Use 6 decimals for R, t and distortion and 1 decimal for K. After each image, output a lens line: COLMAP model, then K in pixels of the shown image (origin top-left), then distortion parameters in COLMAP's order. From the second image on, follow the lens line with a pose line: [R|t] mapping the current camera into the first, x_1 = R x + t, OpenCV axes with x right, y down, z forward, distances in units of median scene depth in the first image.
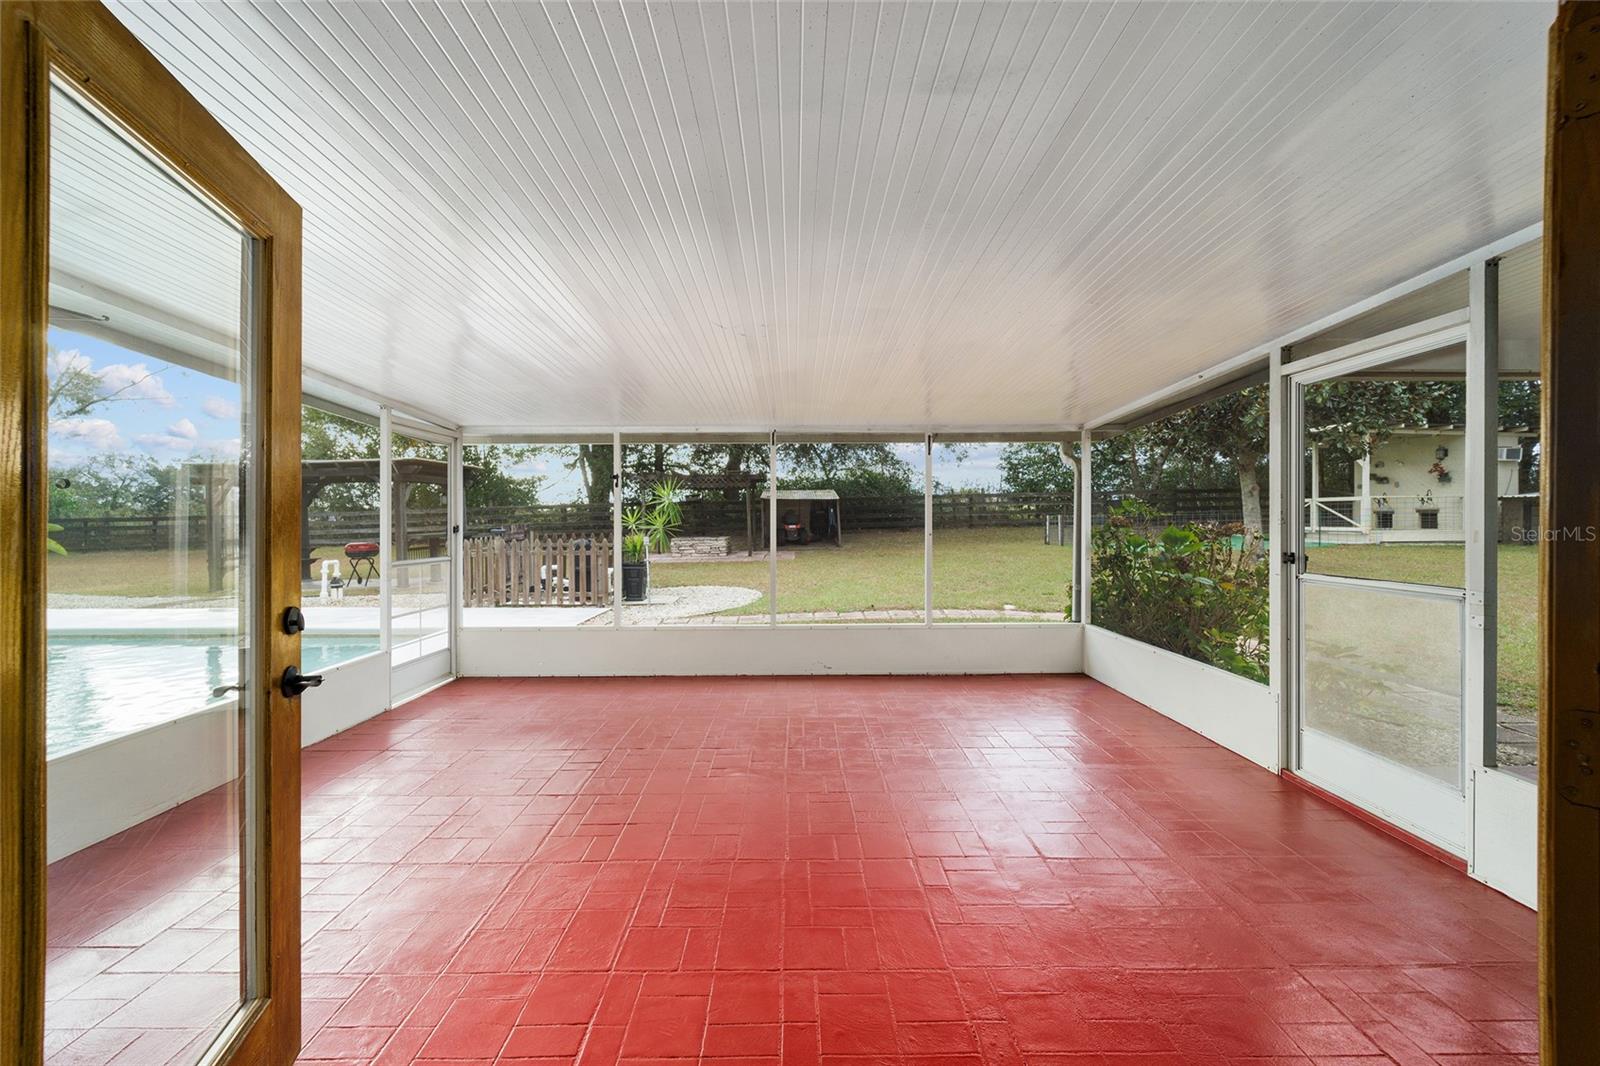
lens RADIAL K [[645.2, 0, 789.3], [0, 645.2, 524.4], [0, 0, 1]] dist [0.002514, 0.000254]
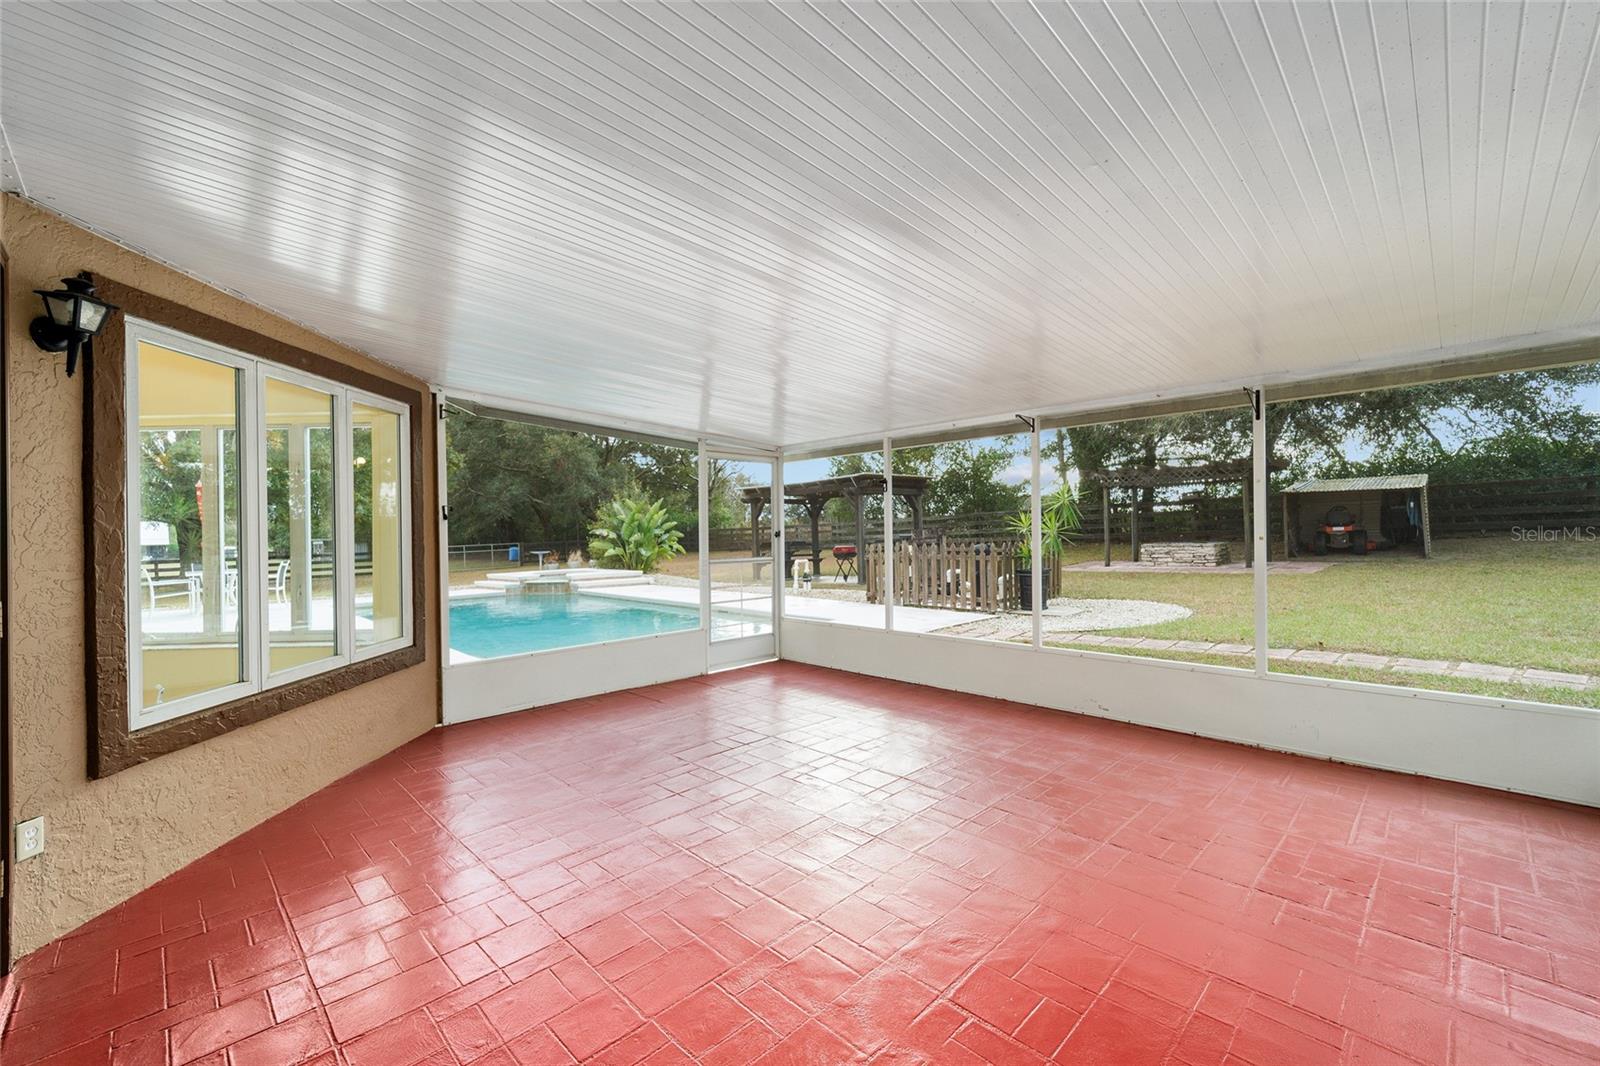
lens RADIAL K [[651.5, 0, 793.0], [0, 651.5, 526.1], [0, 0, 1]] dist [0.002194, 0.000120]
pose [[0.700410, -0.014730, -0.713588, 0.147314], [0.010699, 0.999891, -0.010138, 0.001992], [0.713660, -0.000534, 0.700492, 0.072690]]
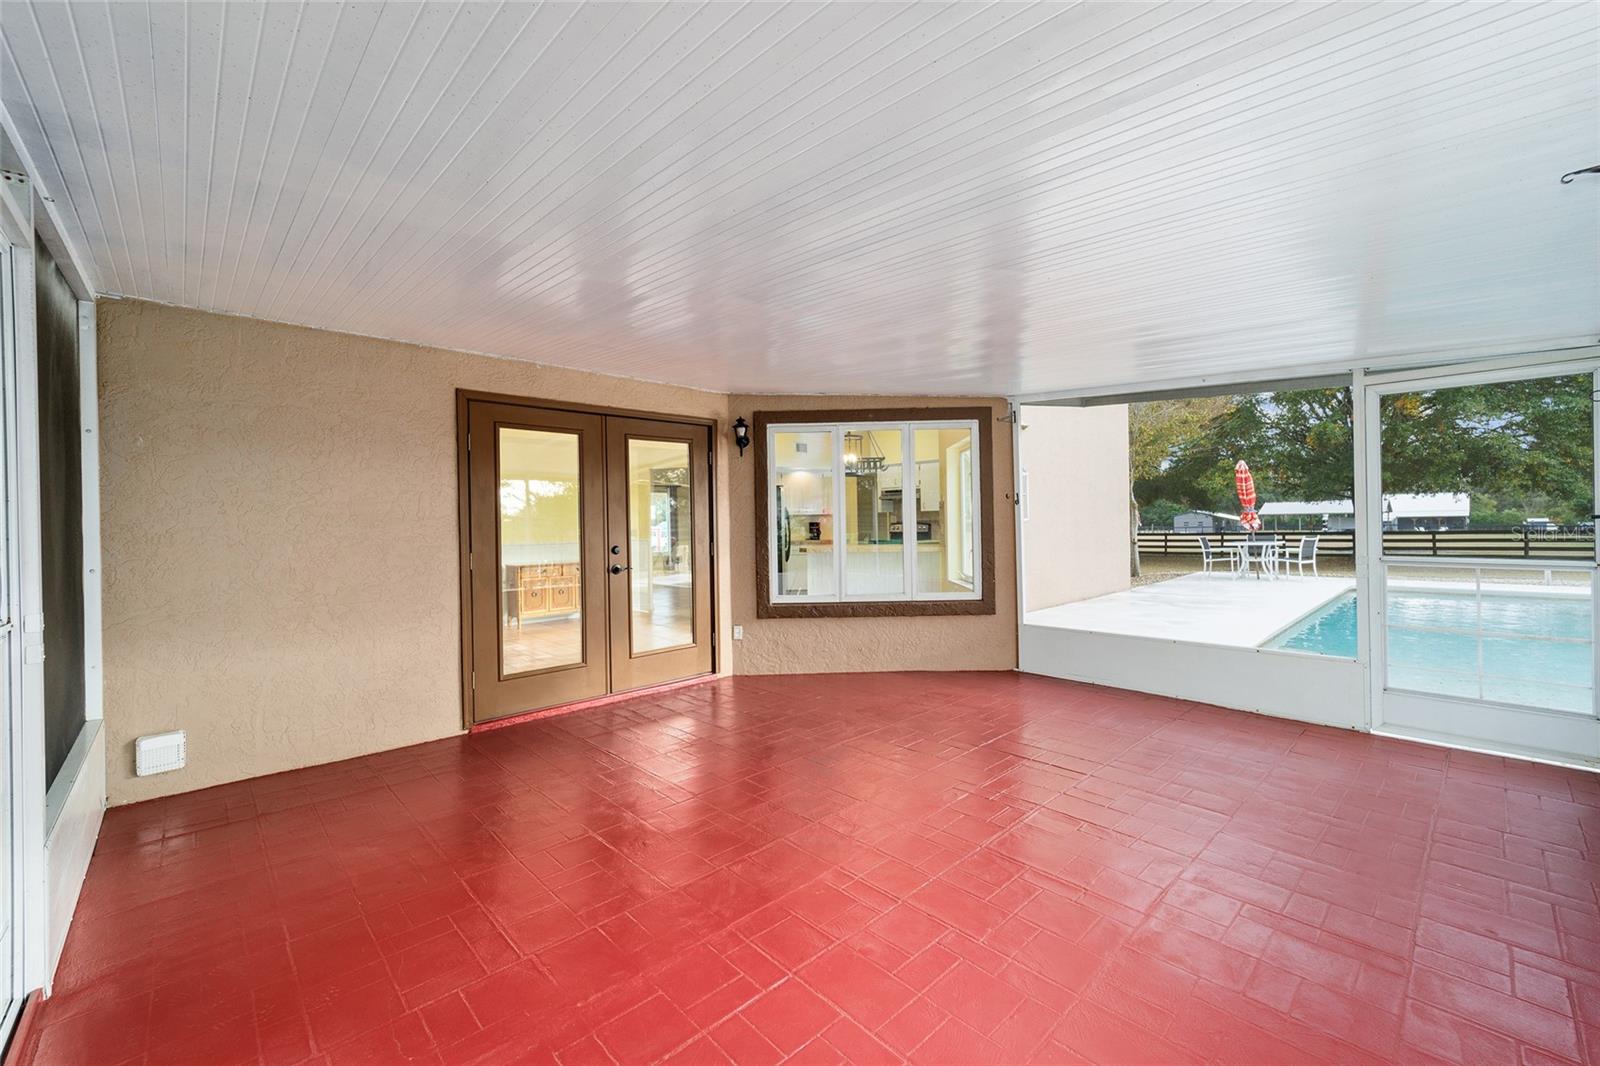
lens RADIAL K [[651.5, 0, 793.0], [0, 651.5, 526.1], [0, 0, 1]] dist [0.002194, 0.000120]
pose [[-0.728101, 0.015232, -0.685301, 0.167415], [0.011576, 0.999884, 0.009925, 0.000957], [0.685372, -0.000707, -0.728192, 0.365334]]
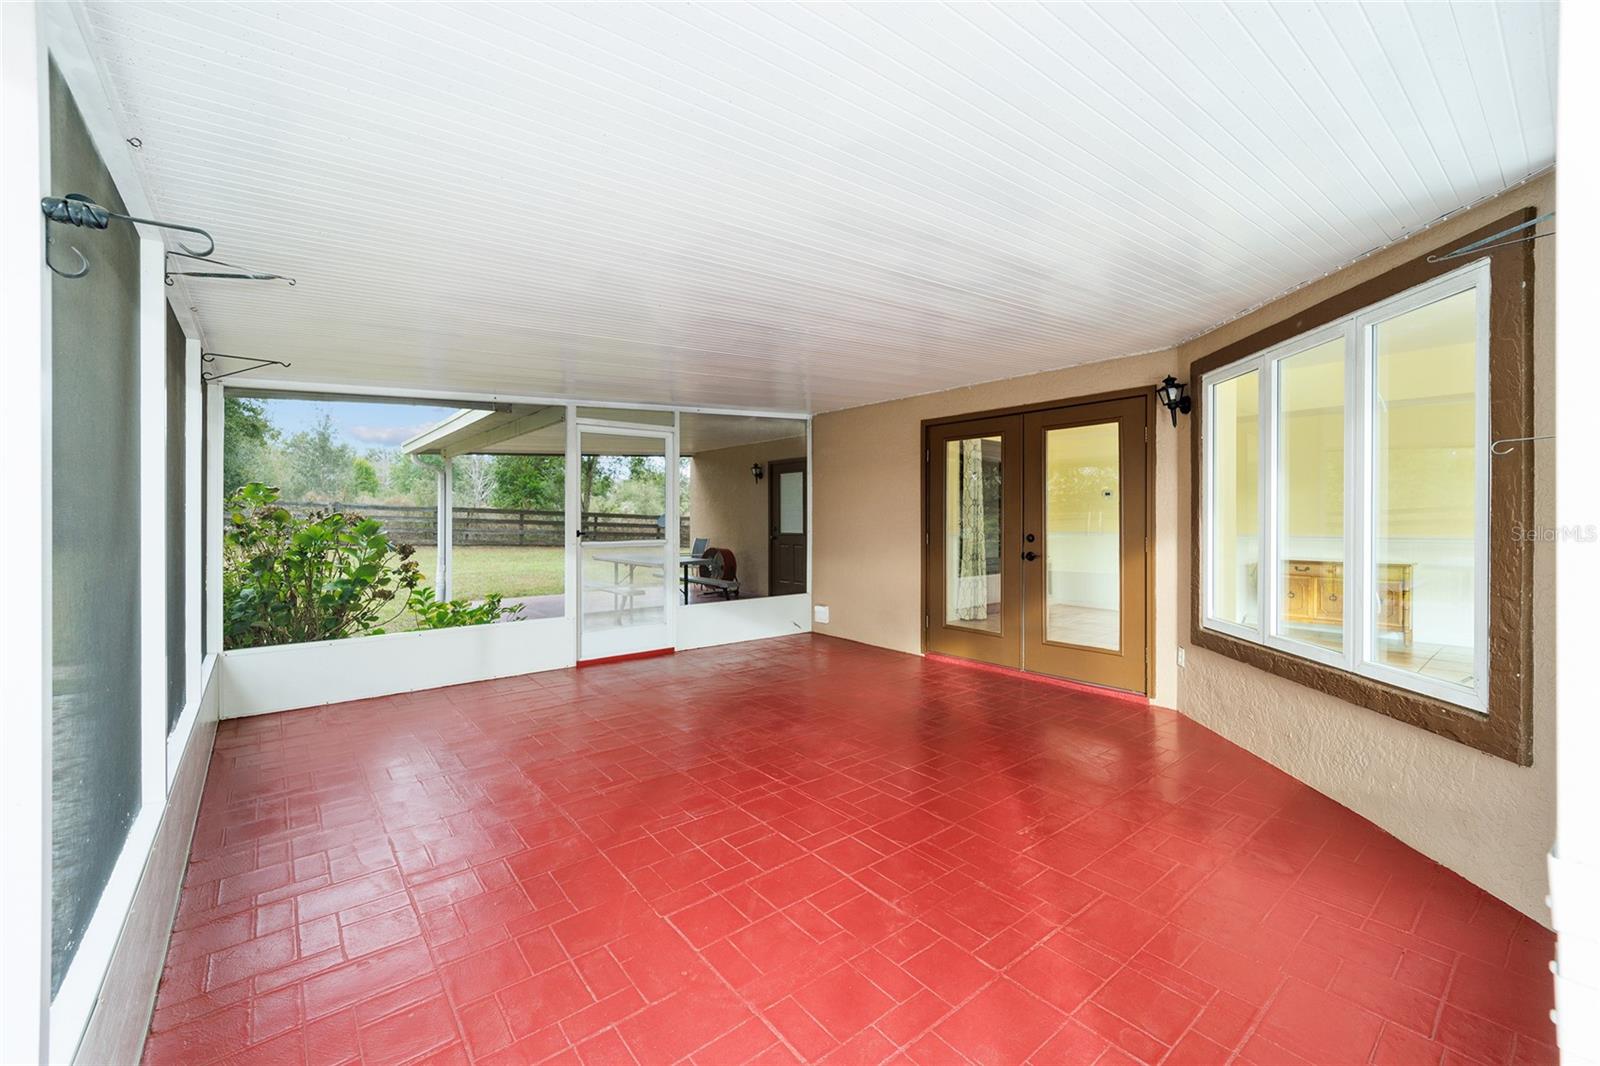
lens RADIAL K [[637.7, 0, 801.6], [0, 637.7, 518.8], [0, 0, 1]] dist [0.000956, -0.000033]
pose [[-0.635846, 0.000799, 0.771816, -0.200469], [0.008750, 0.999943, 0.006173, 0.001771], [-0.771767, 0.010679, -0.635816, 0.378650]]
